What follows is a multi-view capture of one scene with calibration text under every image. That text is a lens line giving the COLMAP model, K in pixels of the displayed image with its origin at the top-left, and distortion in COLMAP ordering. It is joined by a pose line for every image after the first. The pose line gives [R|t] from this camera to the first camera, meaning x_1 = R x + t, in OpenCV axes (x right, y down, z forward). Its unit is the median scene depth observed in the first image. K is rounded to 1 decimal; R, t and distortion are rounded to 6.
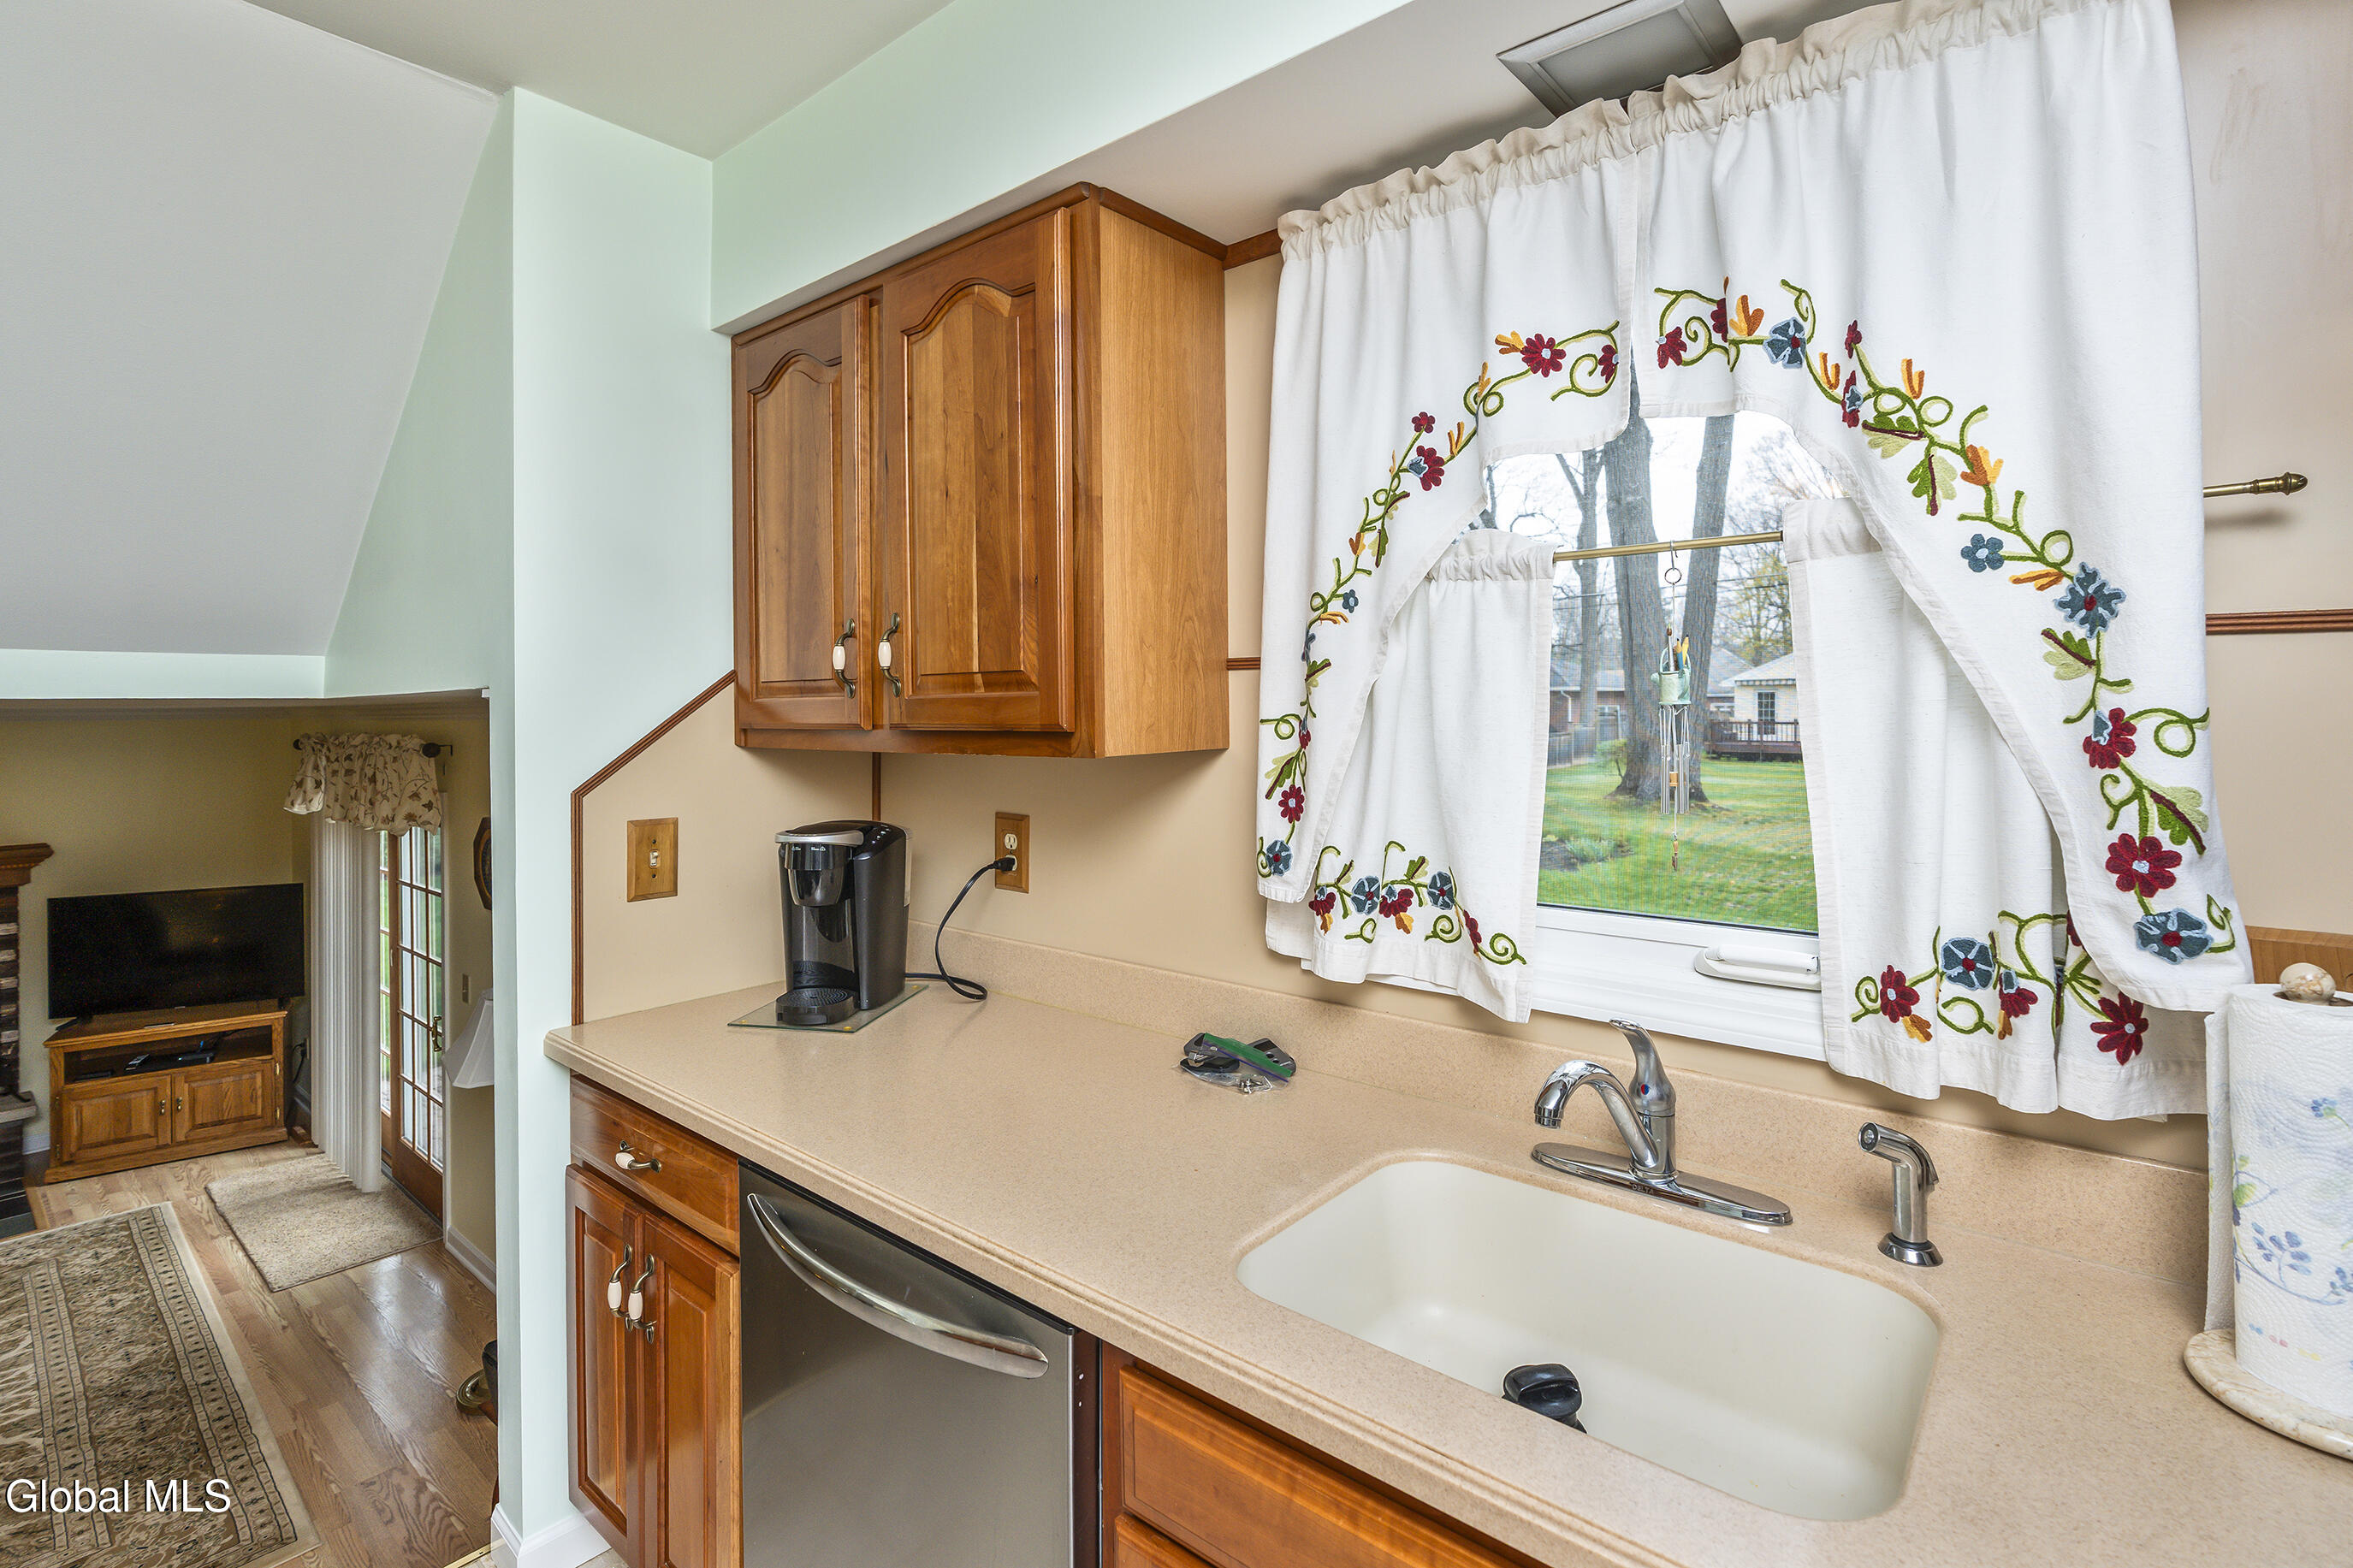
lens RADIAL K [[1073.8, 0, 1174.5], [0, 1073.8, 711.9], [0, 0, 1]] dist [0.001214, 0.000137]
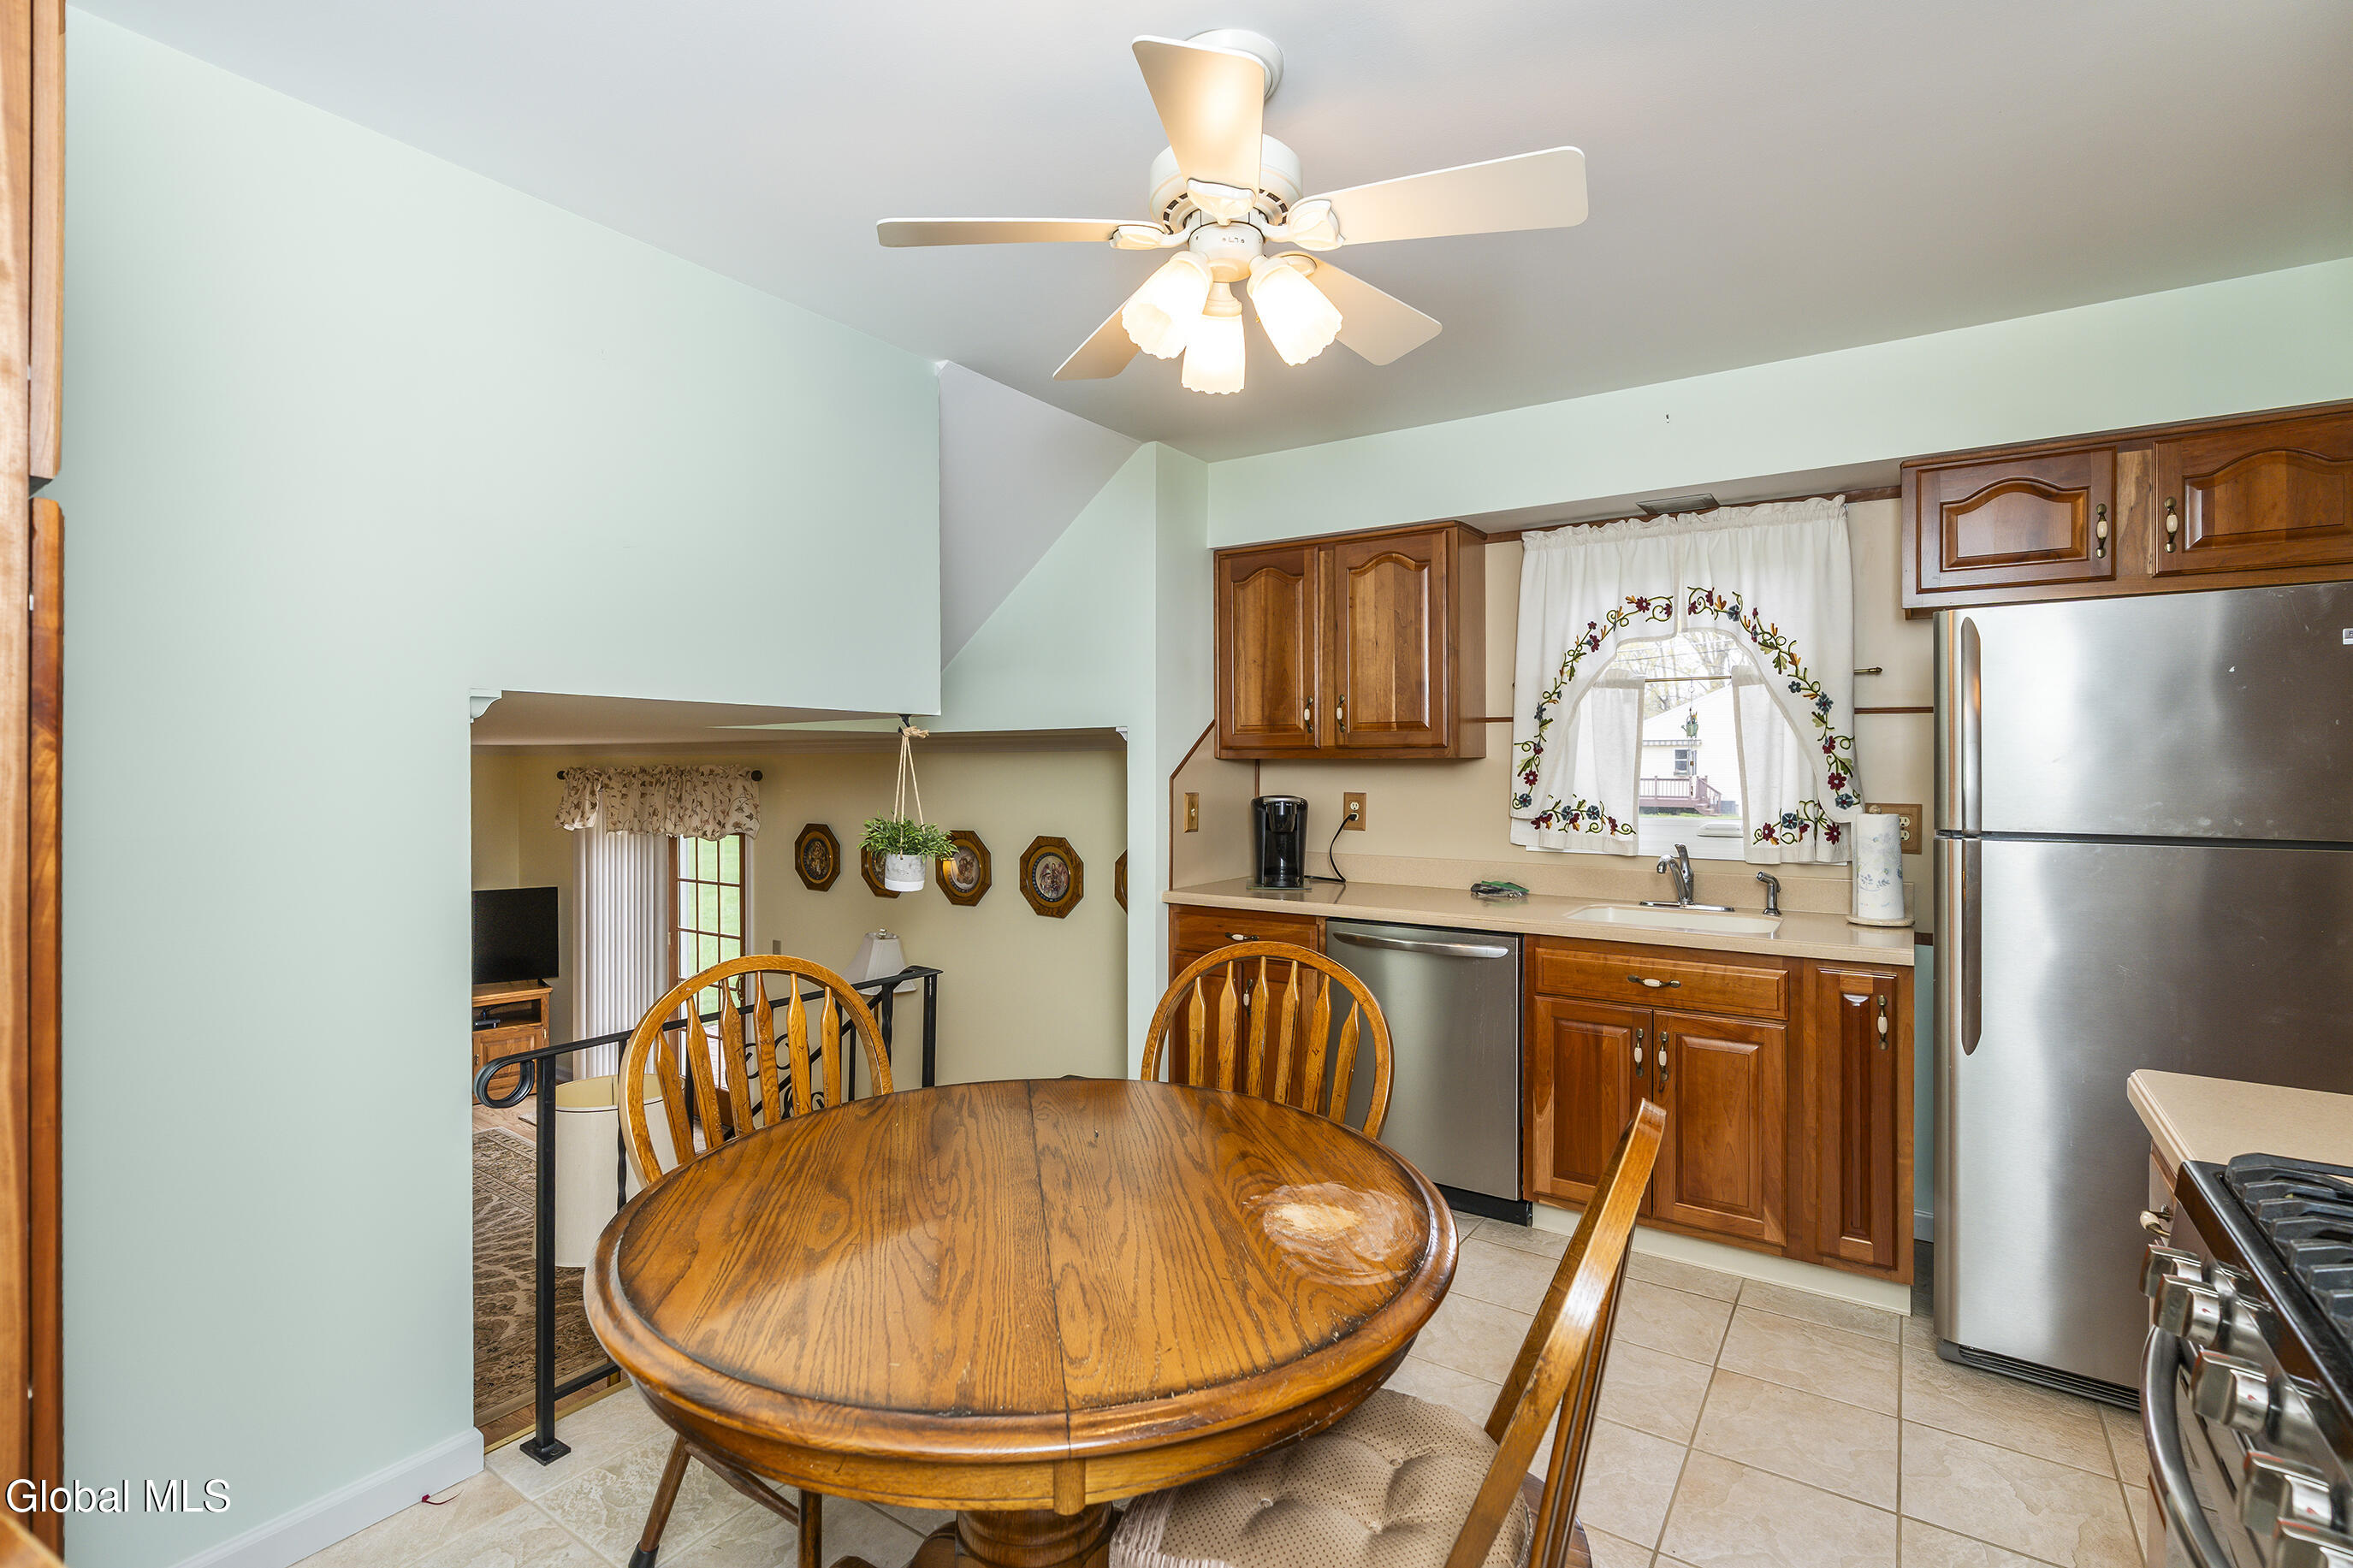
lens RADIAL K [[1073.8, 0, 1181.1], [0, 1073.8, 764.3], [0, 0, 1]] dist [0.001214, 0.000137]
pose [[0.994594, 0.009038, 0.103446, -1.086312], [-0.008463, 0.999946, -0.005995, 0.089349], [-0.103495, 0.005087, 0.994617, -1.552461]]
